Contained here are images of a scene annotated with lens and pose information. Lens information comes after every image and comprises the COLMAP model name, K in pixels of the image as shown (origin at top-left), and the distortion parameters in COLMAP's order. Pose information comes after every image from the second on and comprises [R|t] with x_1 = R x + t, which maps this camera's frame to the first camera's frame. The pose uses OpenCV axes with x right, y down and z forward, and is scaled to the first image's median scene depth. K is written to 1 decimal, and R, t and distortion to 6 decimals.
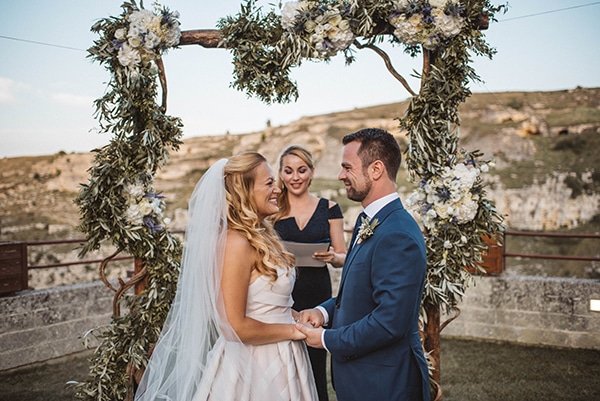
lens RADIAL K [[582.4, 0, 301.1], [0, 582.4, 202.2], [0, 0, 1]] dist [-0.067226, 0.000000]
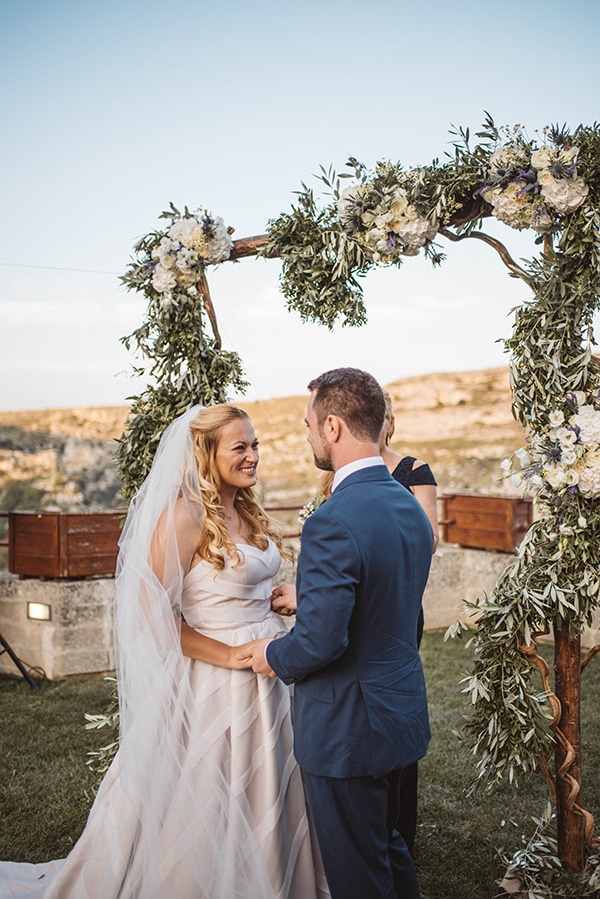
lens RADIAL K [[872.6, 0, 301.3], [0, 872.6, 446.7], [0, 0, 1]] dist [-0.067226, 0.000000]
pose [[0.902100, -0.001965, -0.431523, 0.392084], [-0.004201, 0.999902, -0.013335, -0.005411], [0.431507, 0.013843, 0.902003, -0.006836]]
